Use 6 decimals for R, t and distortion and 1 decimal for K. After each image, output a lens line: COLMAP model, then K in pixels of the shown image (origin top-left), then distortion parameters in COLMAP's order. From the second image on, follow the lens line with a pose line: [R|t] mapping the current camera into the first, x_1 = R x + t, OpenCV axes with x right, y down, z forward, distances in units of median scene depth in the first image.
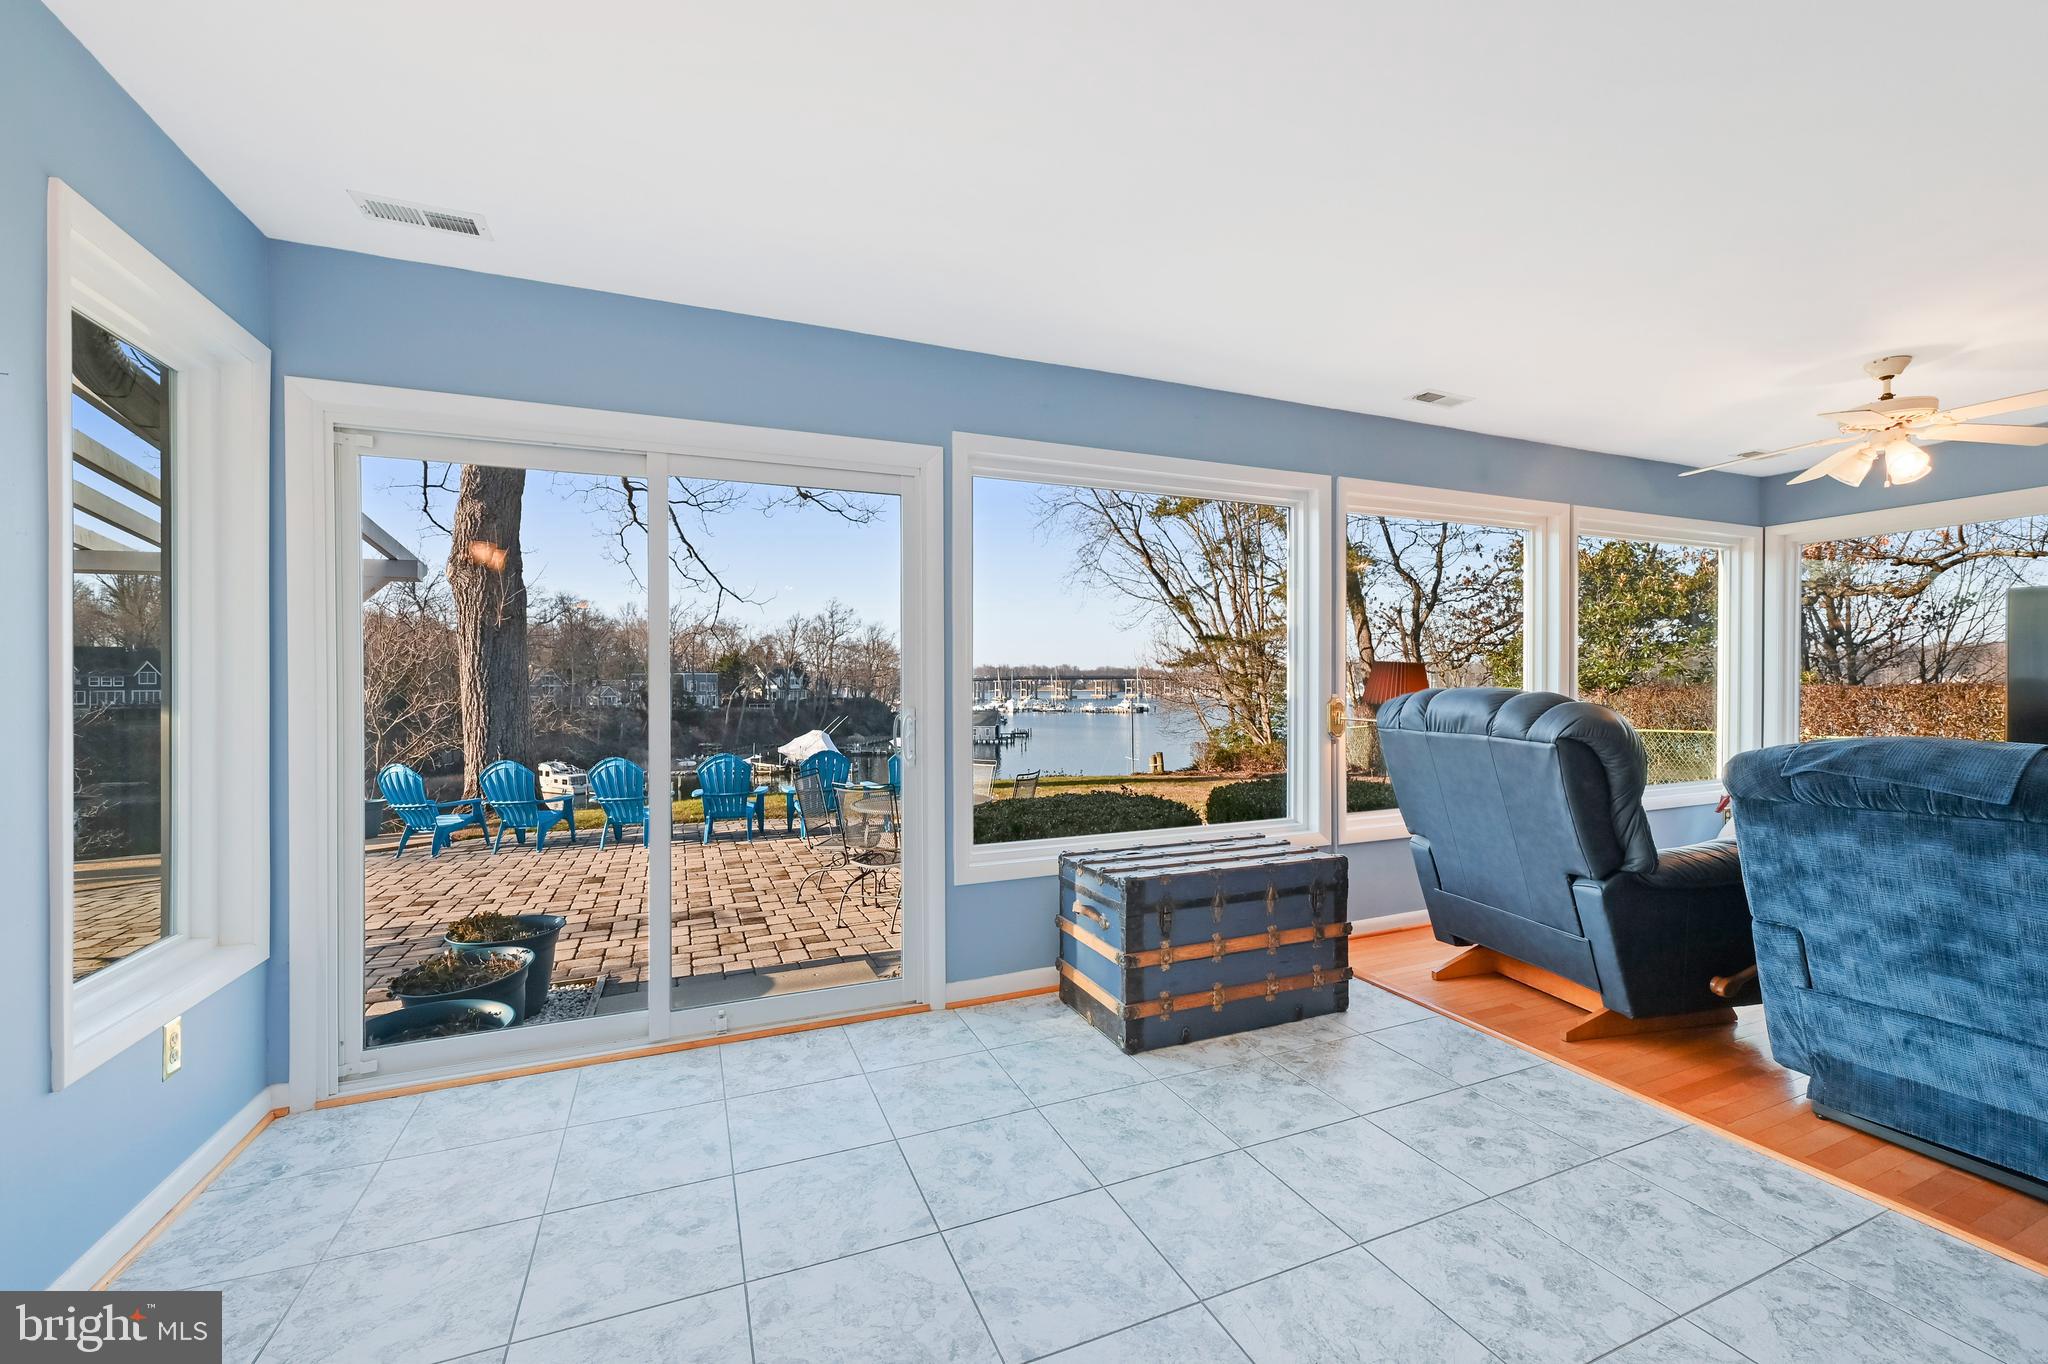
lens RADIAL K [[823.6, 0, 1036.3], [0, 823.6, 692.0], [0, 0, 1]] dist [-0.004536, -0.000671]
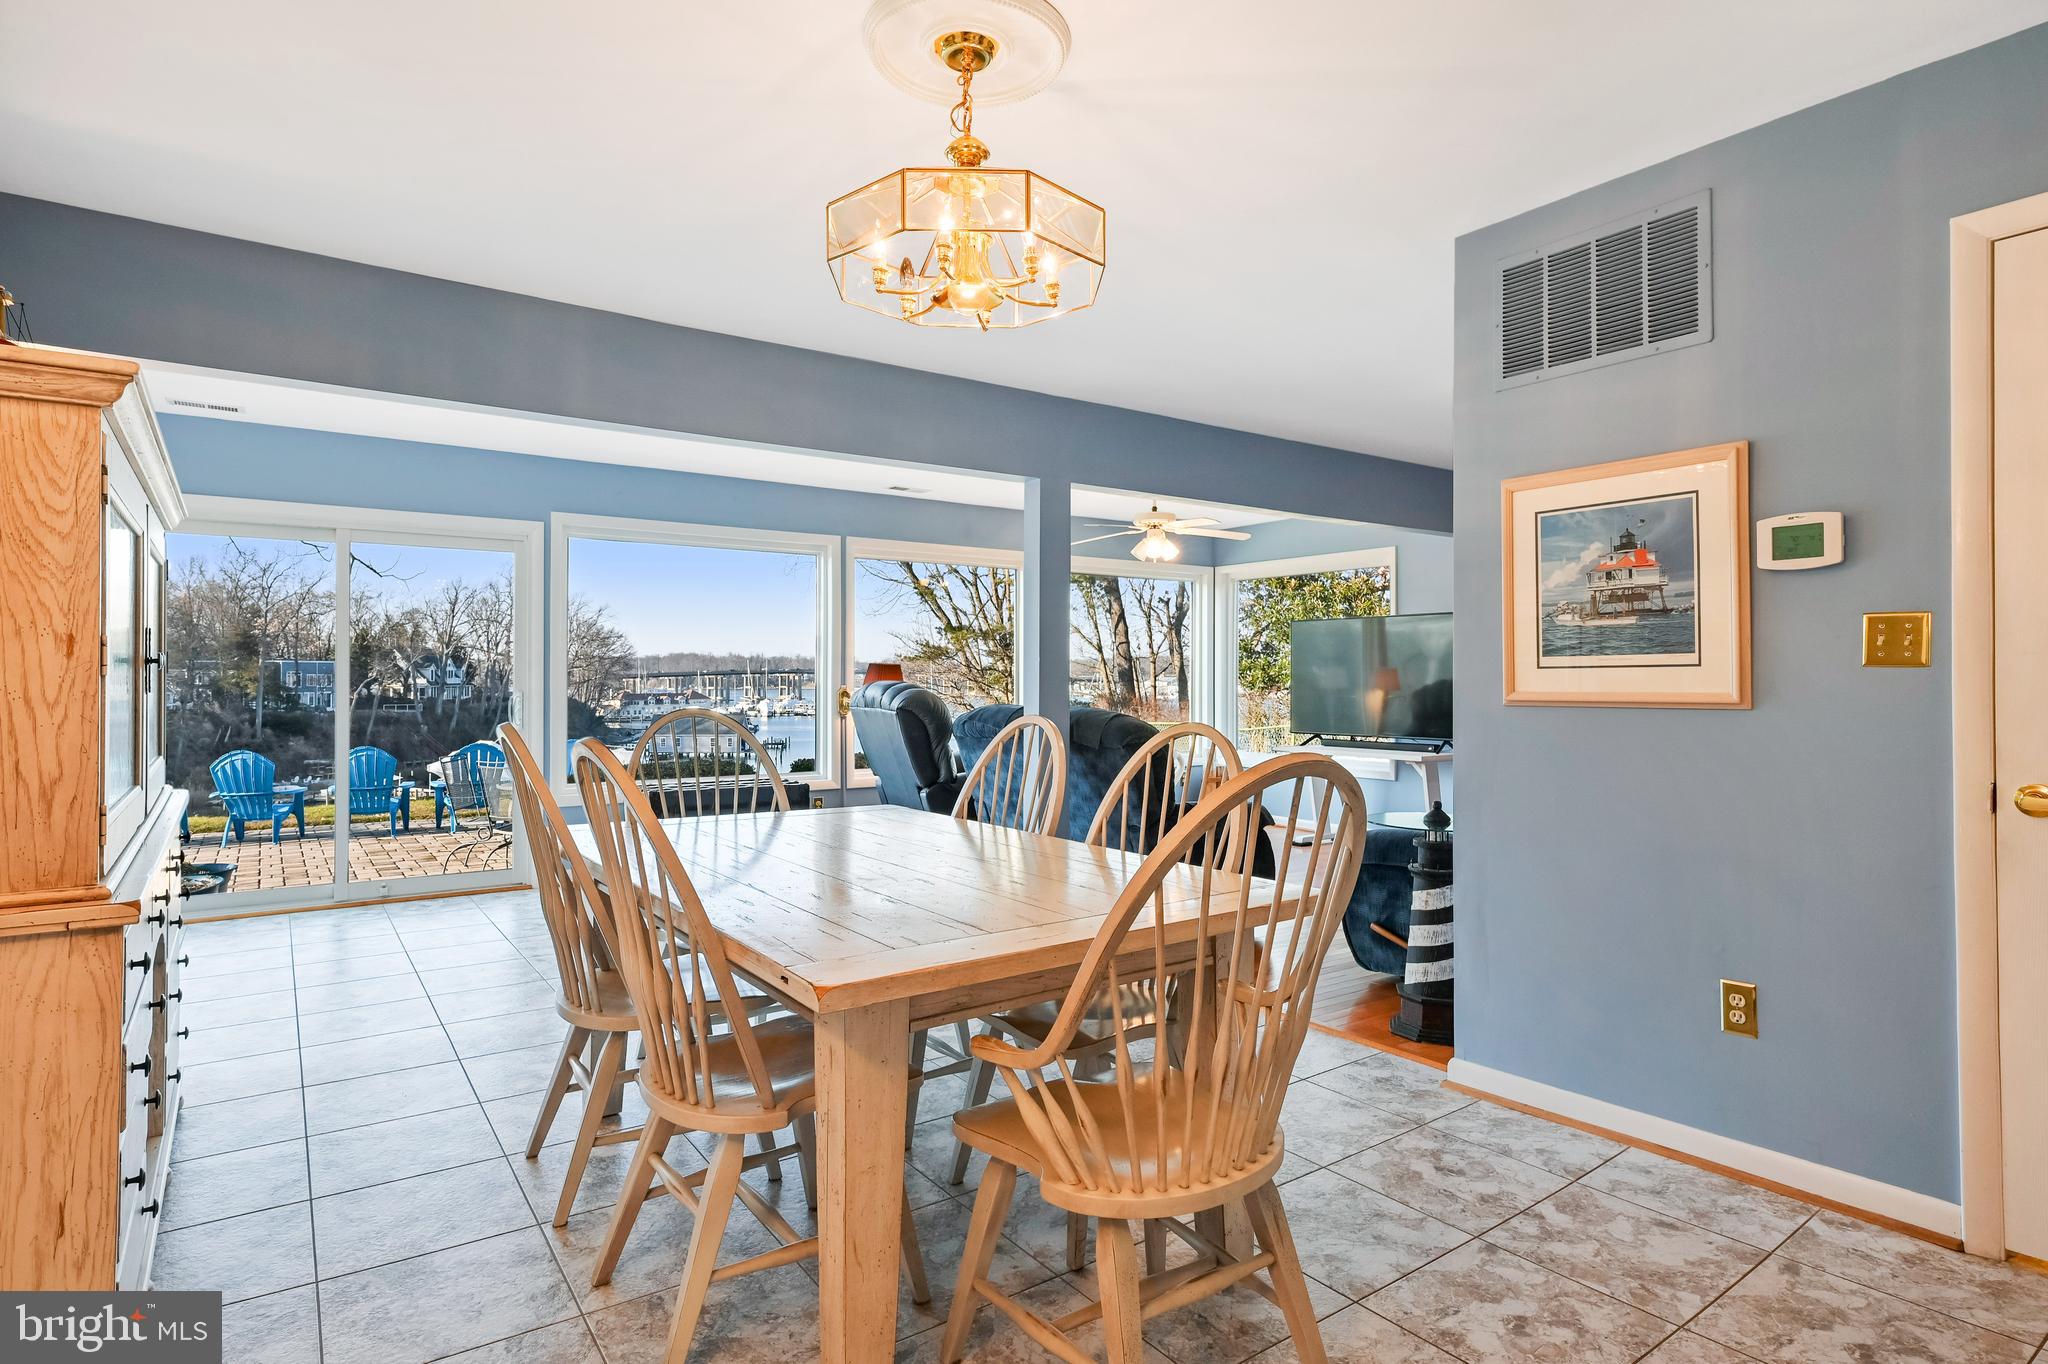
lens RADIAL K [[1063.9, 0, 1024.0], [0, 1063.9, 682.0], [0, 0, 1]] dist [0.000977, -0.000786]
pose [[0.978740, 0.006276, 0.205008, 0.065594], [-0.004626, 0.999953, -0.008523, 0.002566], [-0.205052, 0.007393, 0.978723, -0.207363]]
